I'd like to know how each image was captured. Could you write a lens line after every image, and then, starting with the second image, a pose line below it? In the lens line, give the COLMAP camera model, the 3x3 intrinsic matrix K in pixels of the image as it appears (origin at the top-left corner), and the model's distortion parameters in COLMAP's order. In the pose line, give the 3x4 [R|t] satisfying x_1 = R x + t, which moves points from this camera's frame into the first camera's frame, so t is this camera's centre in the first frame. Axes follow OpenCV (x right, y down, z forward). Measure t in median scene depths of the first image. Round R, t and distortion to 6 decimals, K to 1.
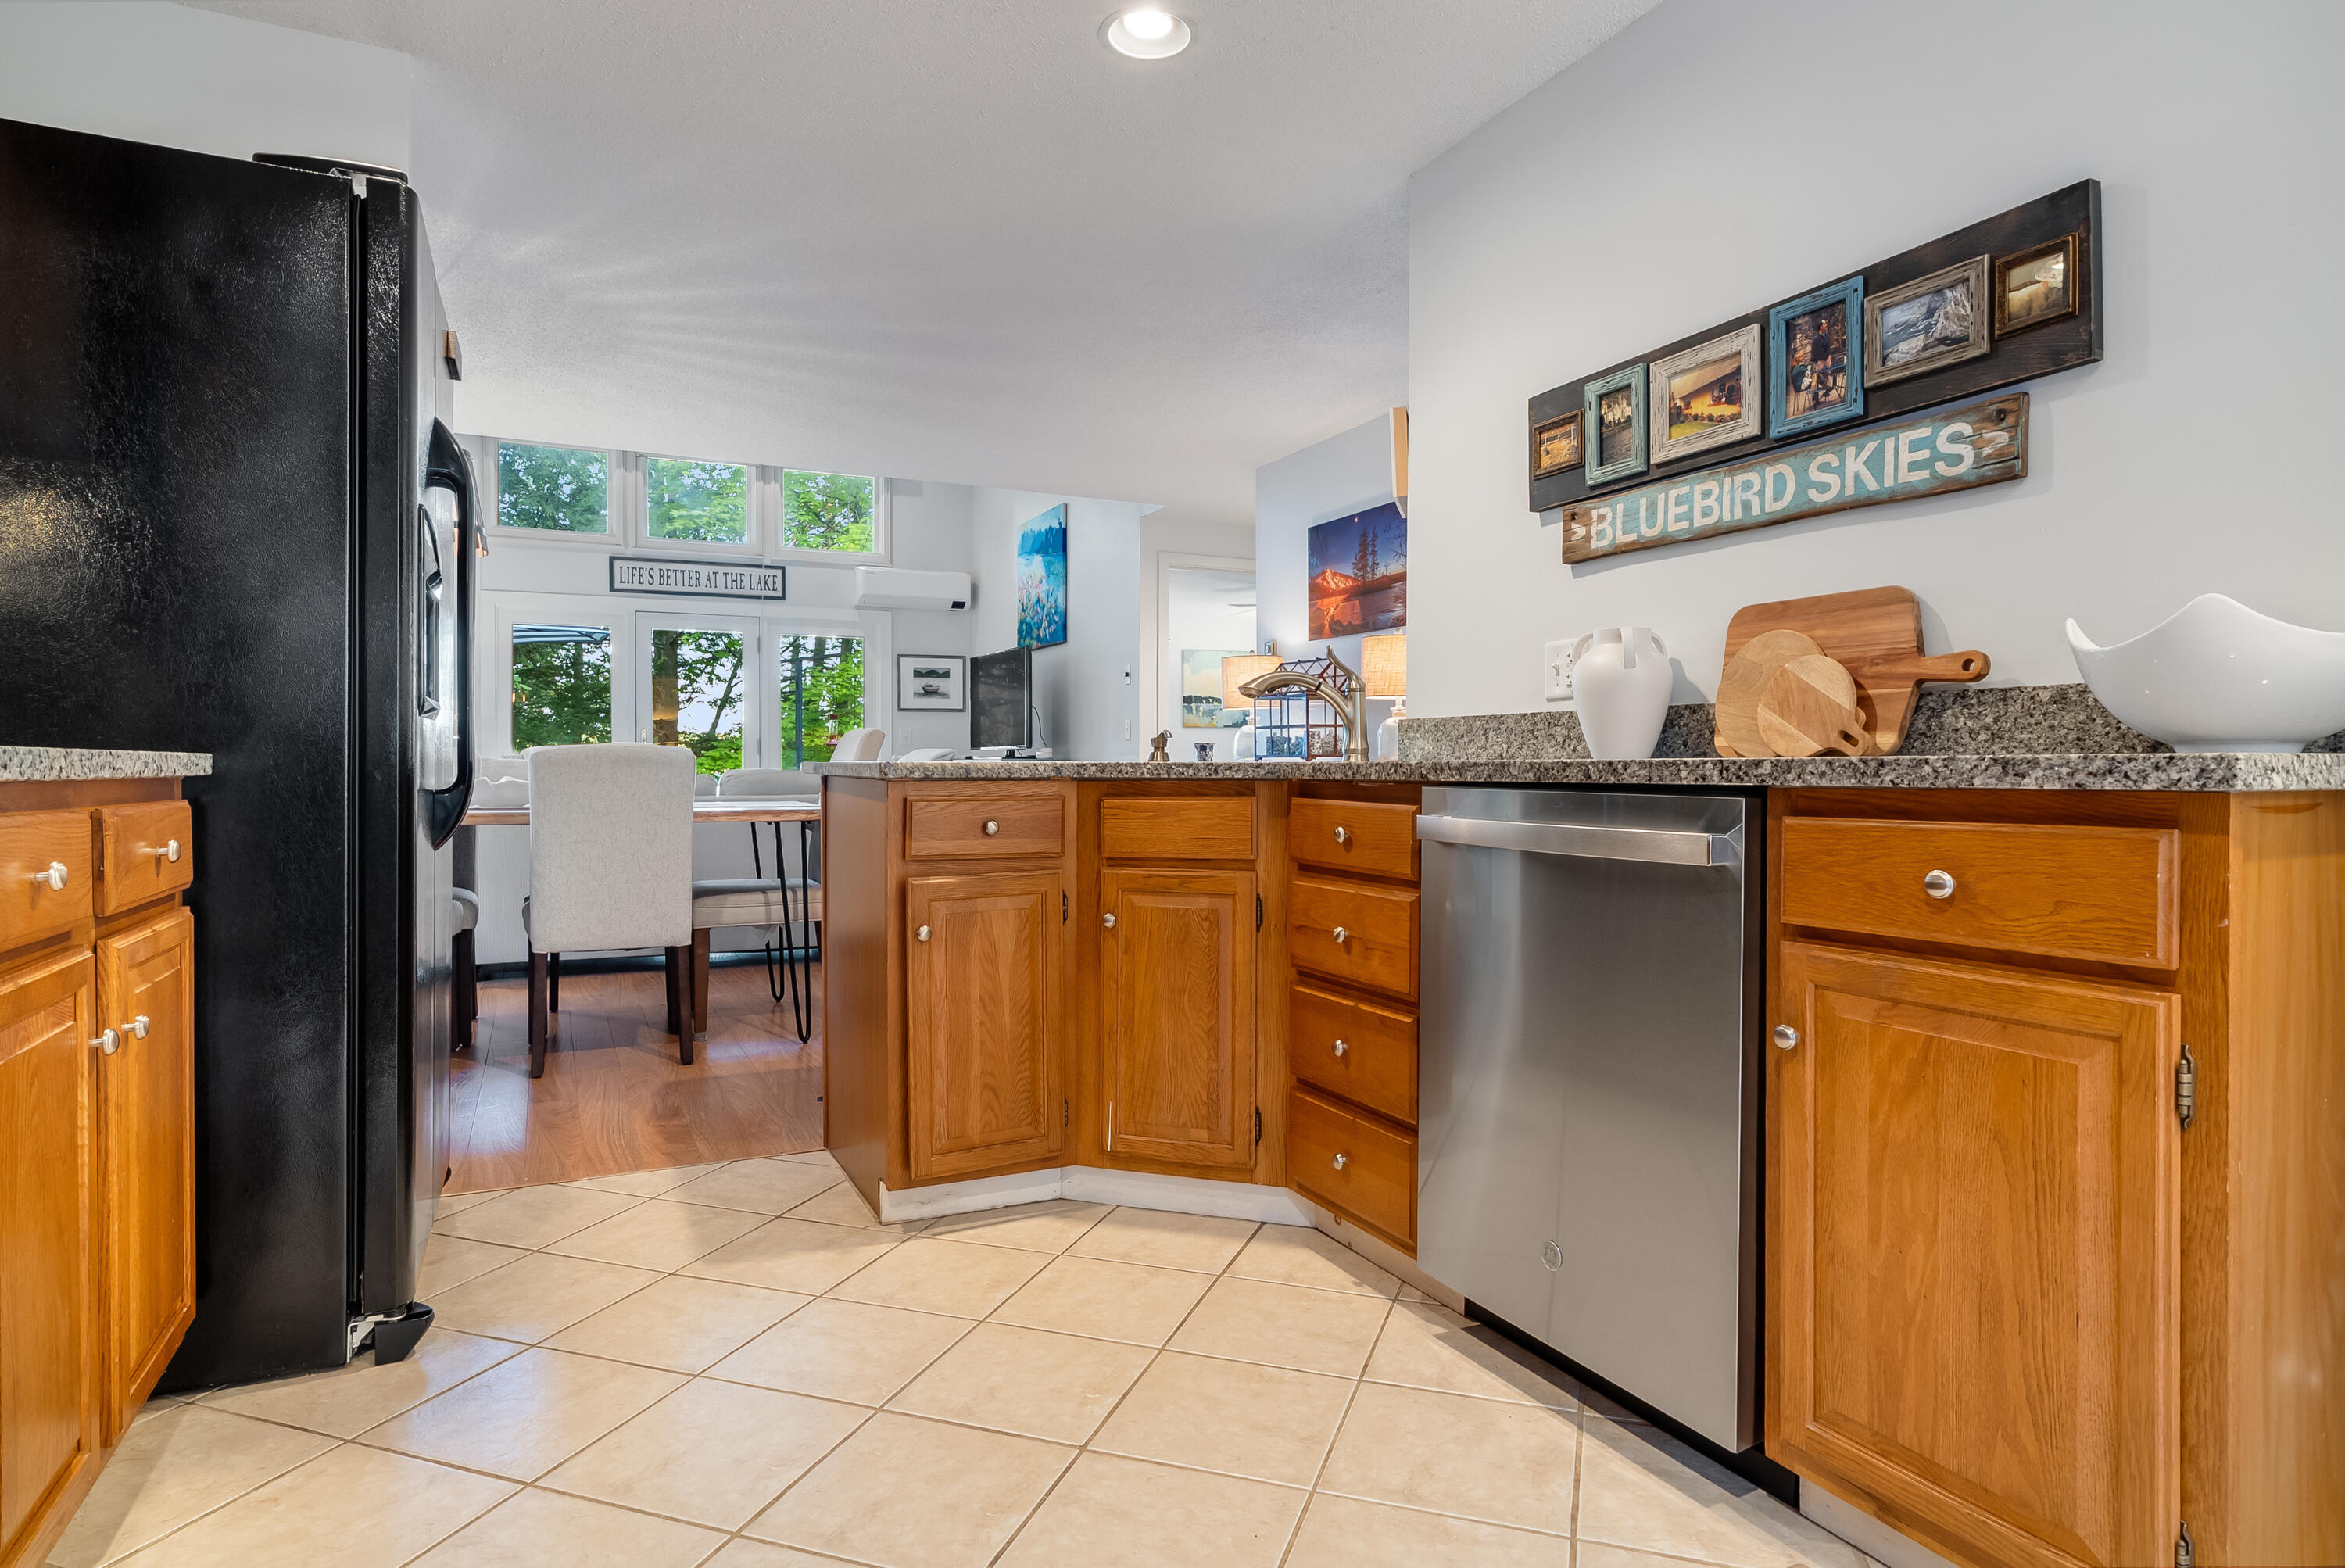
lens RADIAL K [[1290.2, 0, 1166.5], [0, 1290.2, 772.2], [0, 0, 1]] dist [-0.005773, 0.003103]
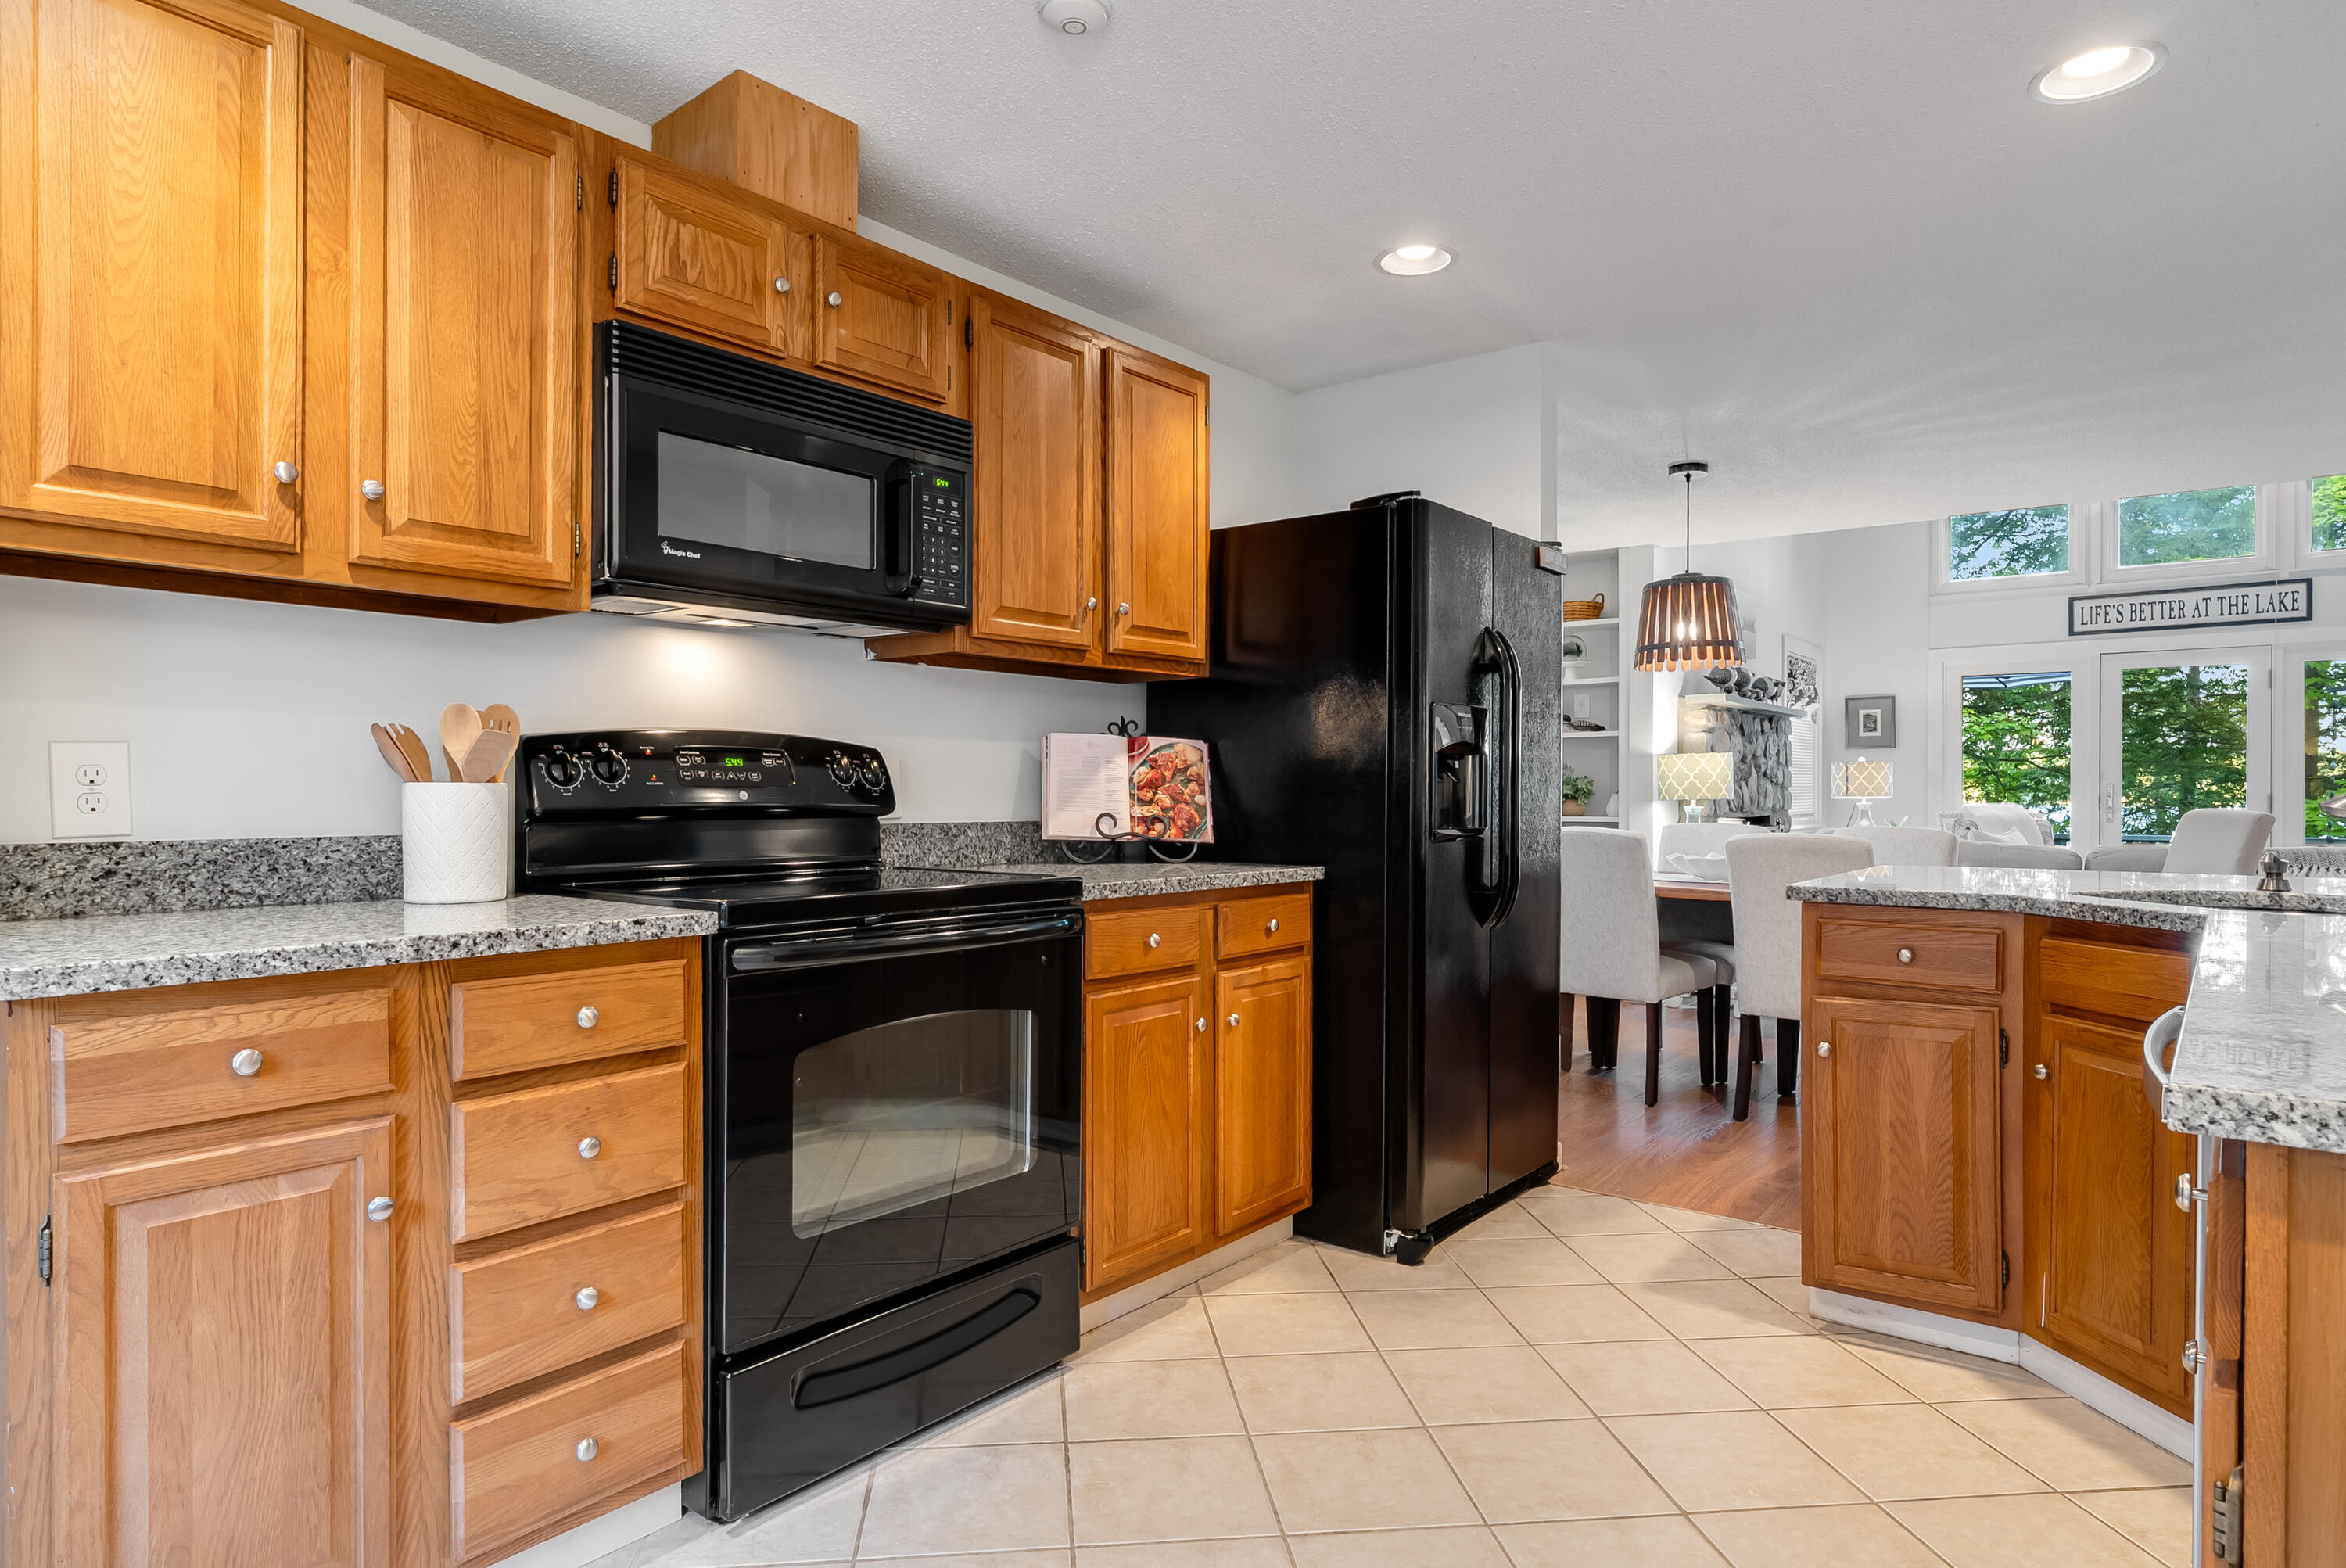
lens RADIAL K [[1319.9, 0, 1175.0], [0, 1319.9, 792.0], [0, 0, 1]] dist [-0.005619, 0.003348]
pose [[0.431476, -0.000445, -0.902124, 0.545667], [-0.006548, 0.999972, -0.003625, -0.077053], [0.902101, 0.007471, 0.431461, 0.051206]]
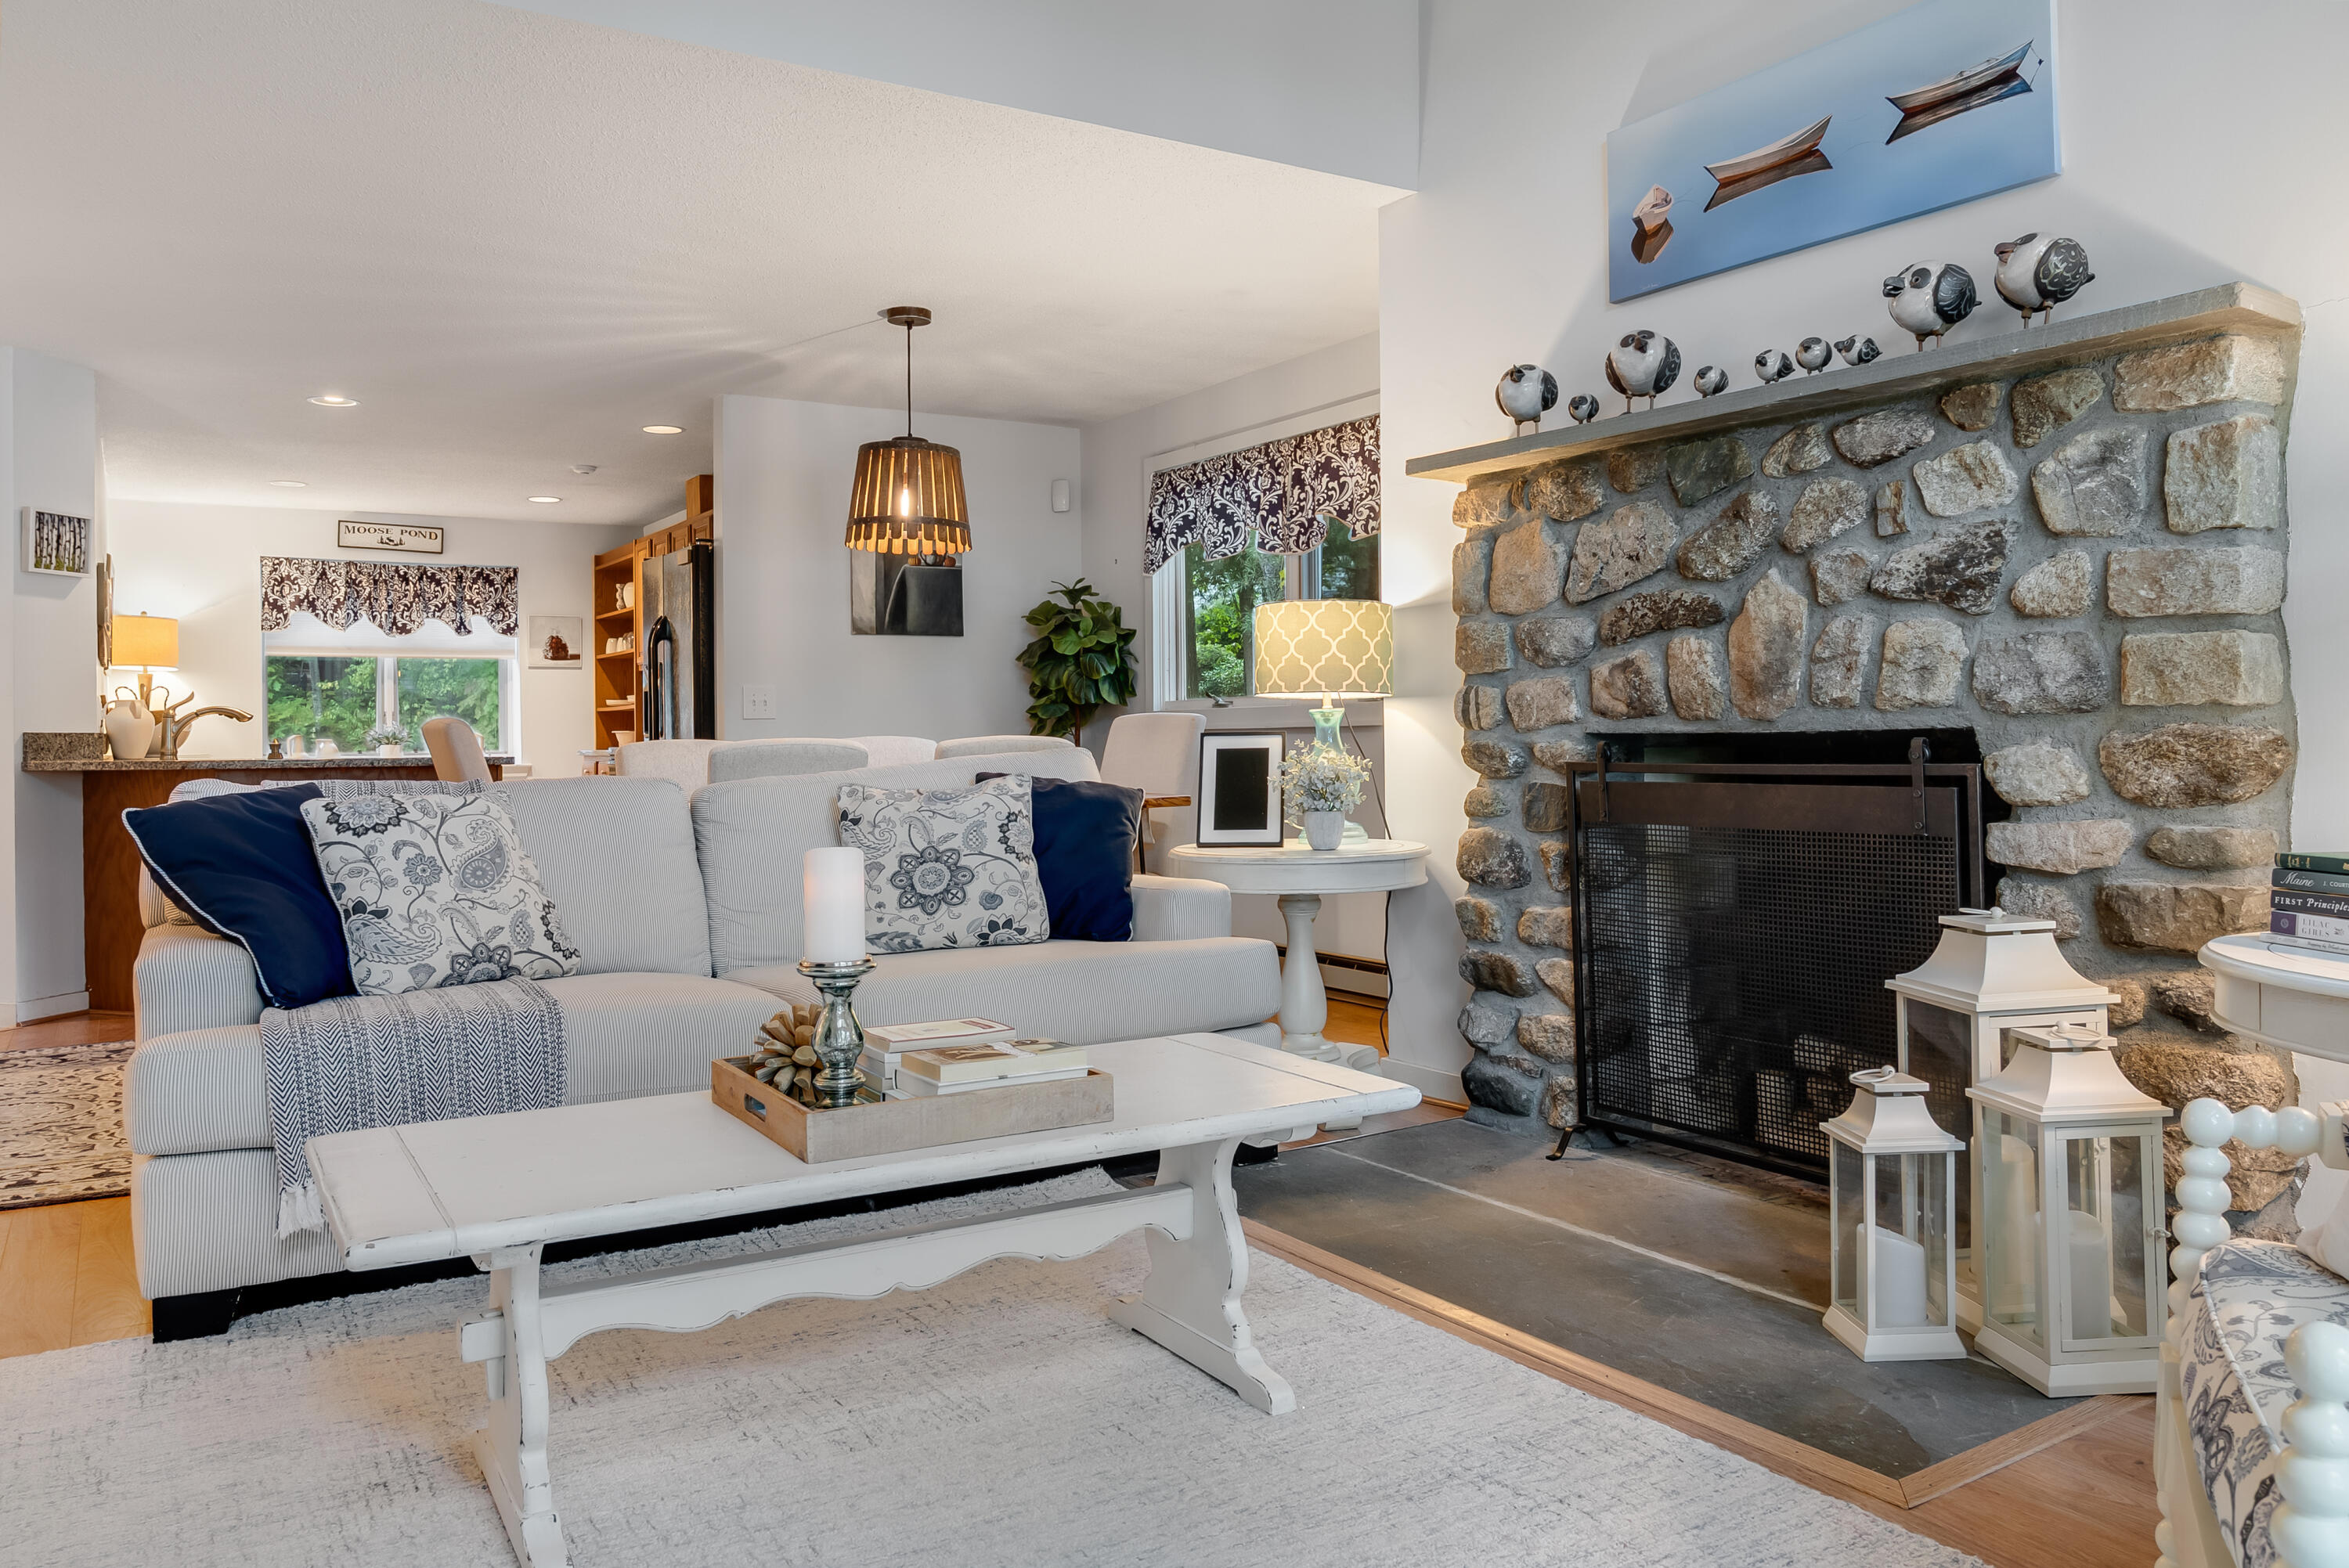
lens RADIAL K [[1673.7, 0, 1163.9], [0, 1673.7, 739.4], [0, 0, 1]] dist [-0.036885, 0.025800]
pose [[-0.993376, 0.008398, -0.114605, -1.051644], [0.007726, 0.999950, 0.006304, -0.044296], [0.114652, 0.005377, -0.993391, 3.888850]]
